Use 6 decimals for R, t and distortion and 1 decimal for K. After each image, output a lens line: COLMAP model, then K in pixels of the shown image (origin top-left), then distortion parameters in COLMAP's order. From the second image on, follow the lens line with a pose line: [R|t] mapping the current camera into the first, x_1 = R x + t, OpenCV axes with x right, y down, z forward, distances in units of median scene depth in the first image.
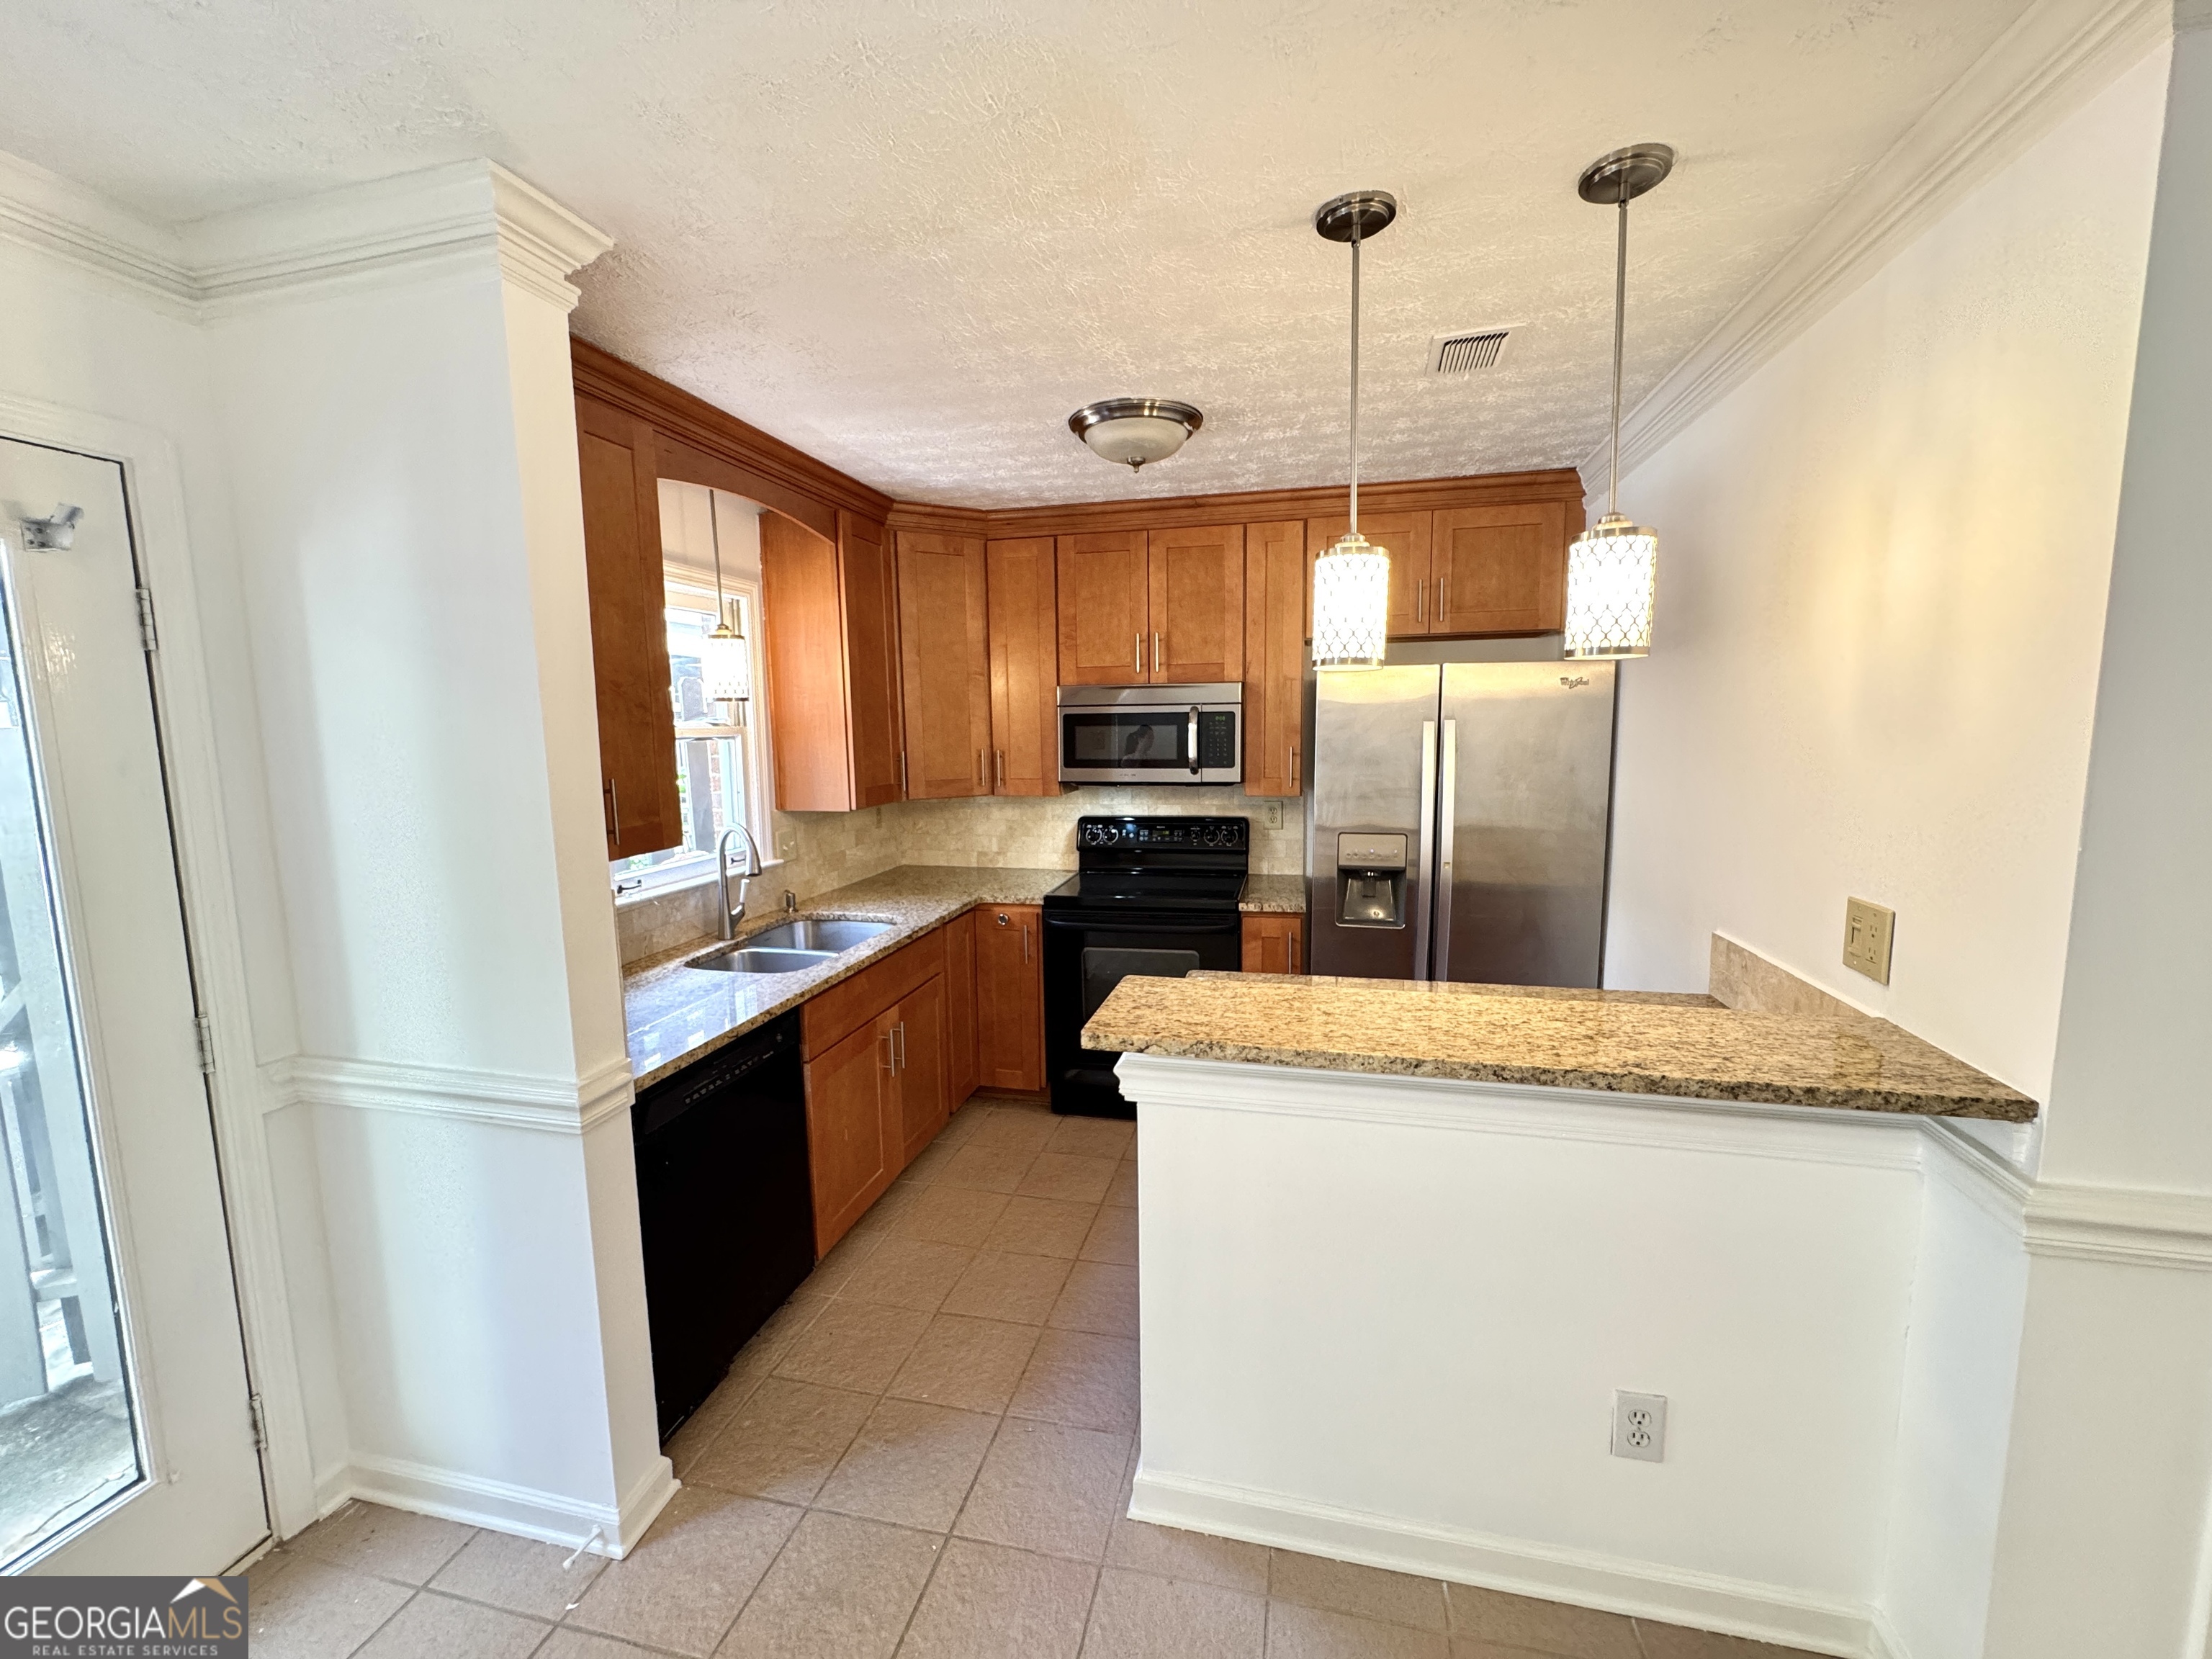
lens RADIAL K [[881.1, 0, 1105.4], [0, 881.1, 828.8], [0, 0, 1]] dist [-0.004022, 0.000776]
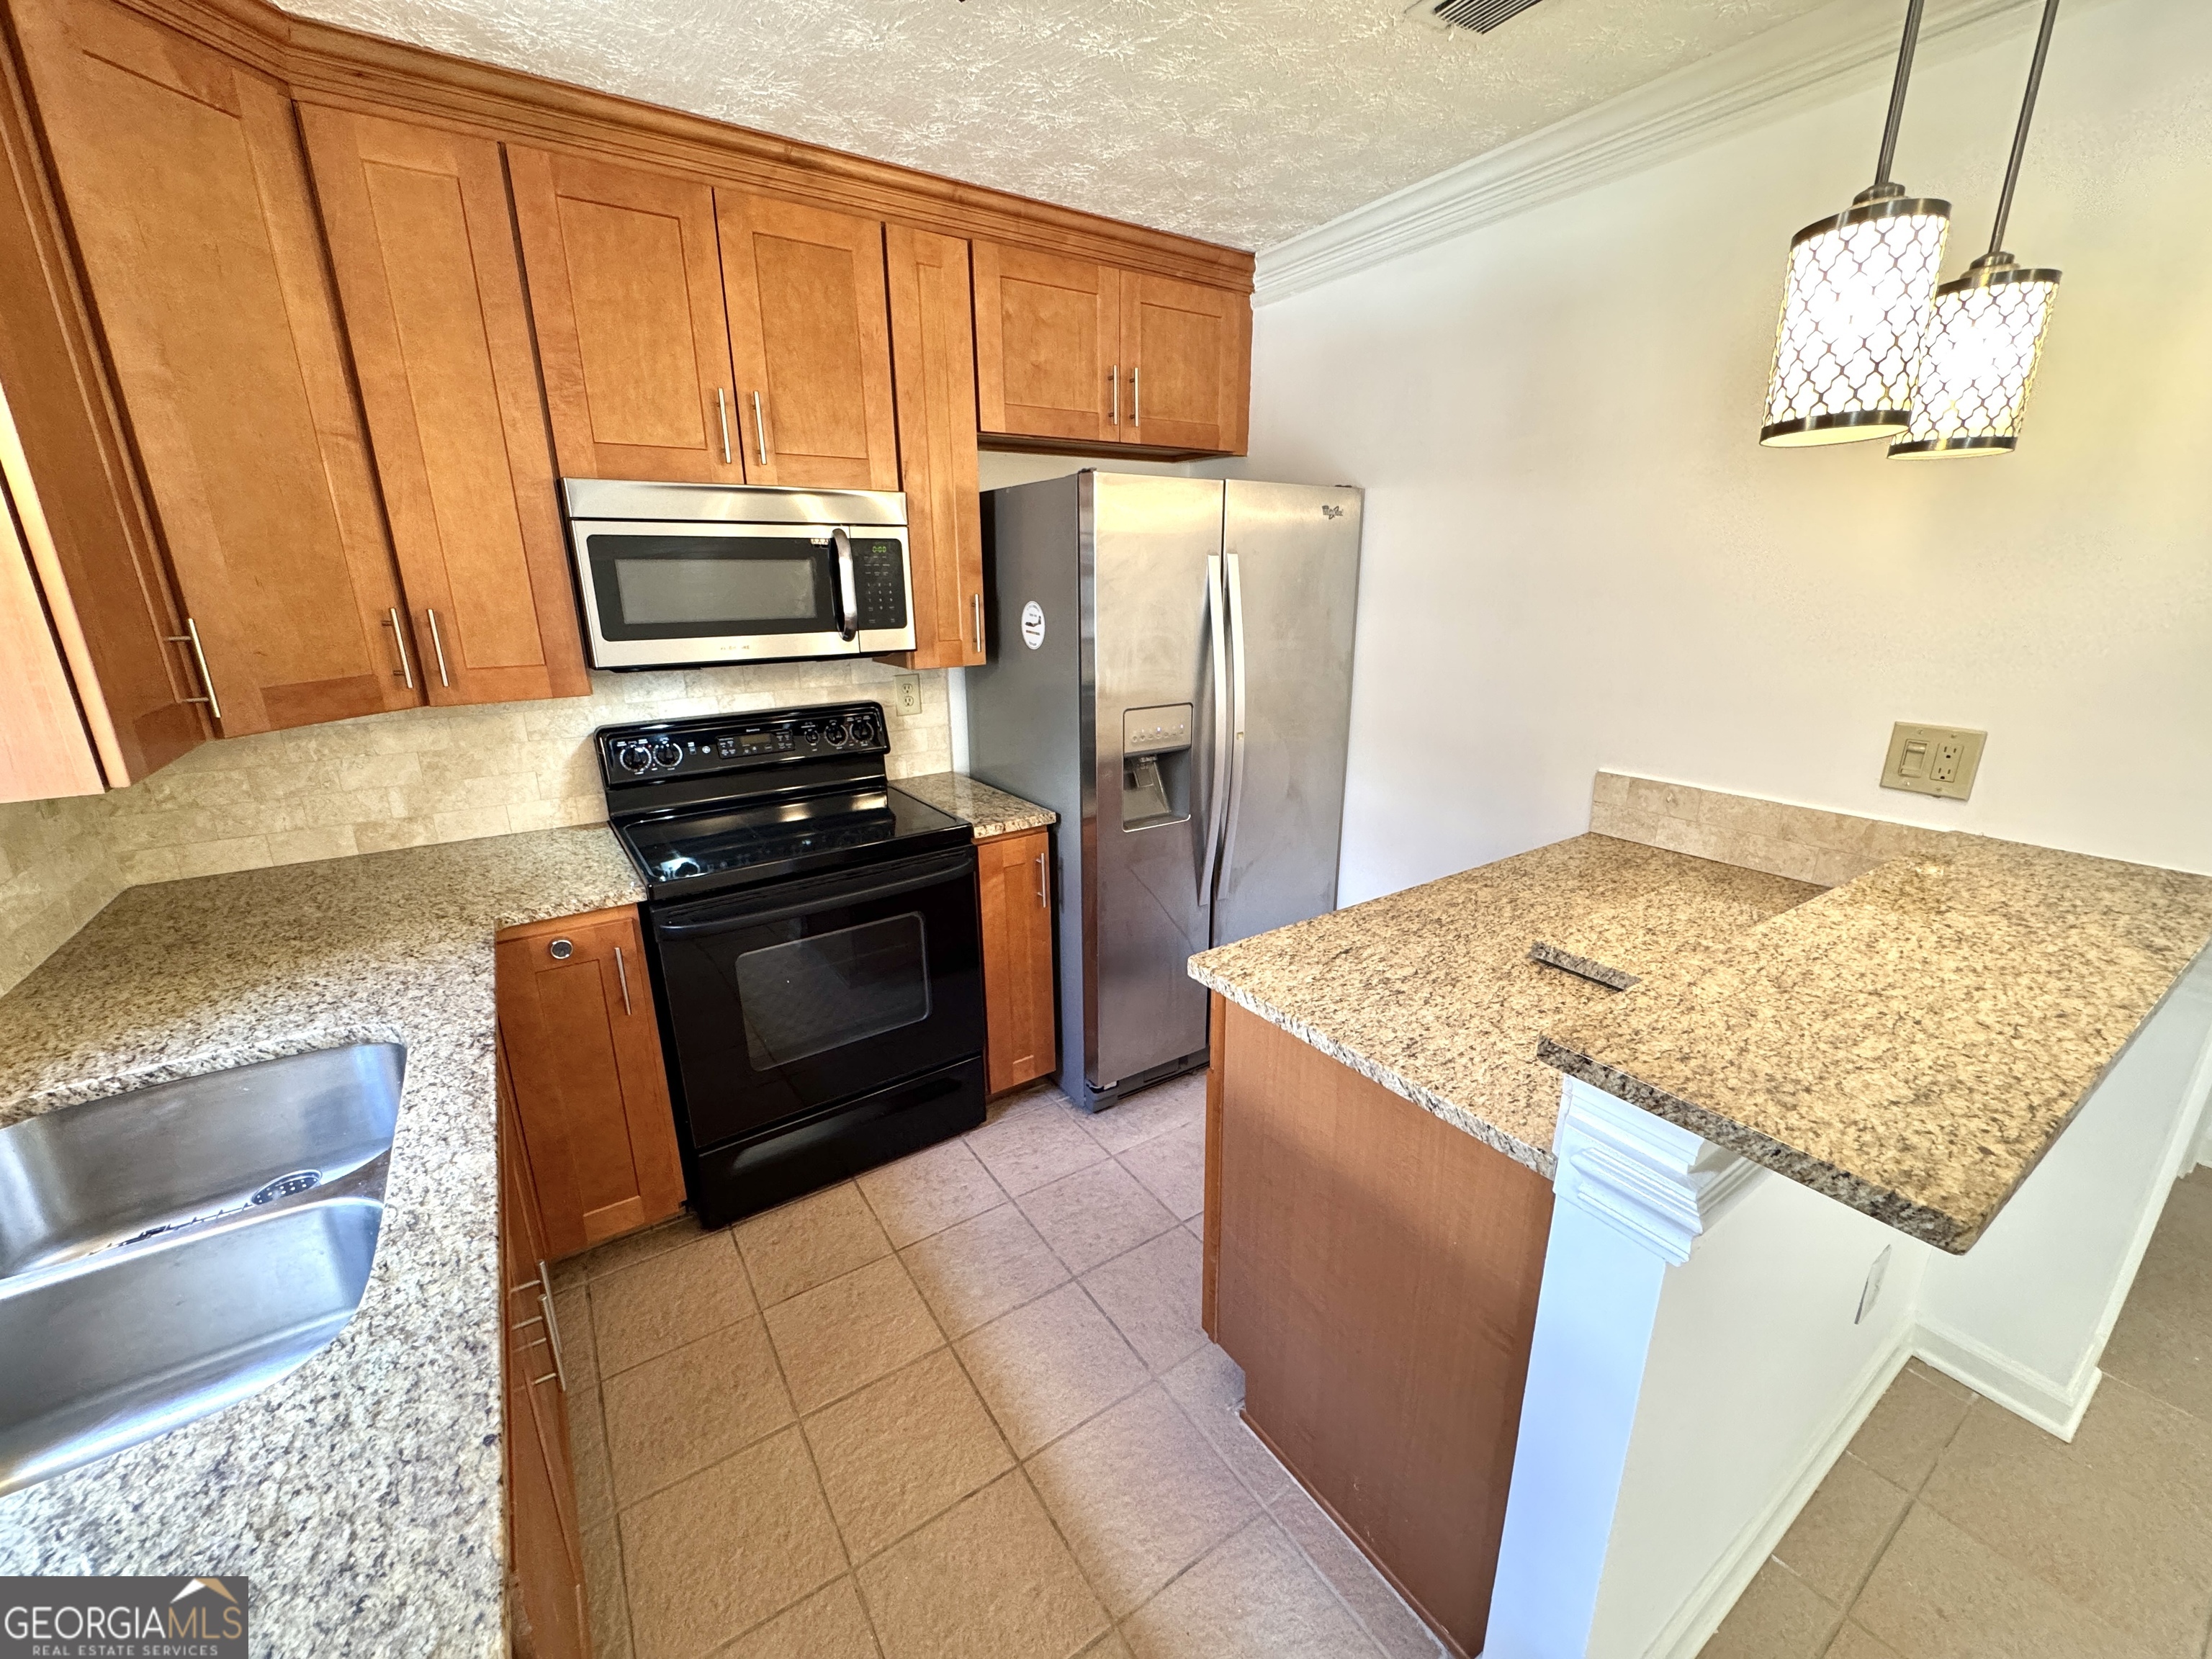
lens RADIAL K [[881.1, 0, 1105.4], [0, 881.1, 828.8], [0, 0, 1]] dist [-0.004022, 0.000776]
pose [[0.680951, -0.199127, 0.704737, -0.251344], [0.086393, 0.977446, 0.192705, -0.036734], [-0.727215, -0.070338, 0.682796, 0.434935]]
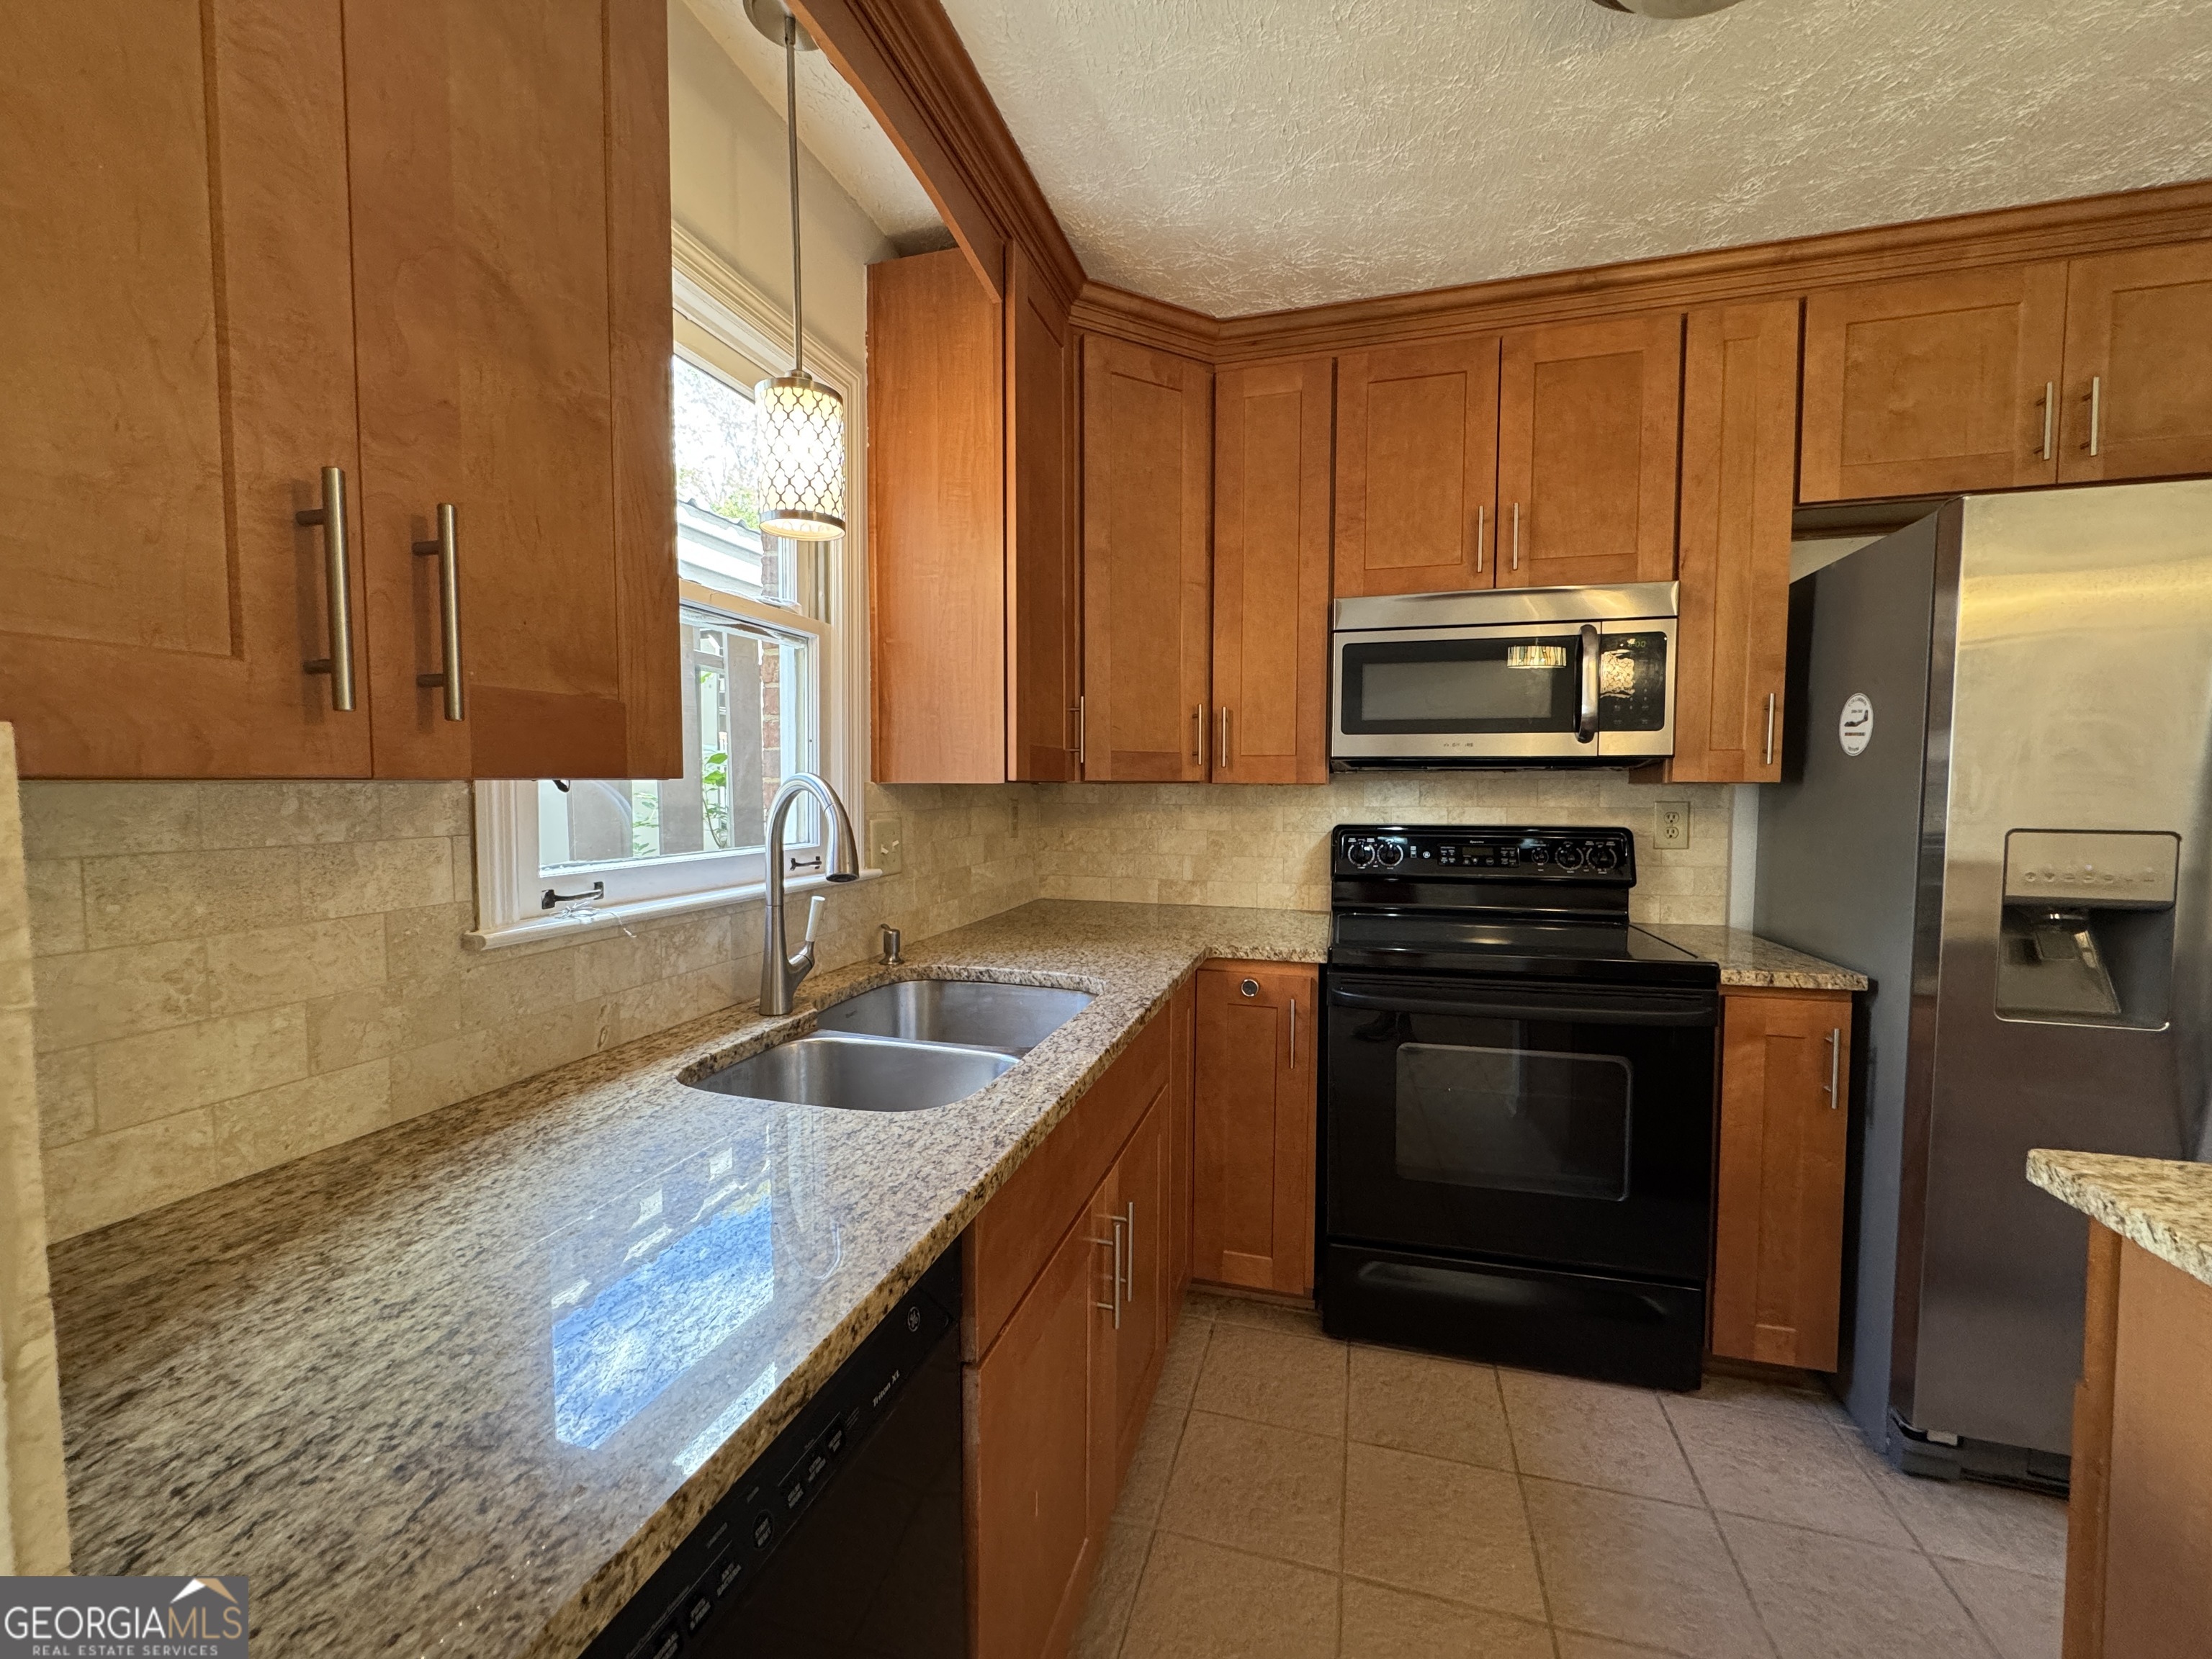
lens RADIAL K [[881.1, 0, 1105.4], [0, 881.1, 828.8], [0, 0, 1]] dist [-0.004022, 0.000776]
pose [[0.998515, 0.019332, -0.050925, -0.186065], [-0.022999, 0.997107, -0.072445, 0.044441], [0.049378, 0.073509, 0.996071, 0.425018]]
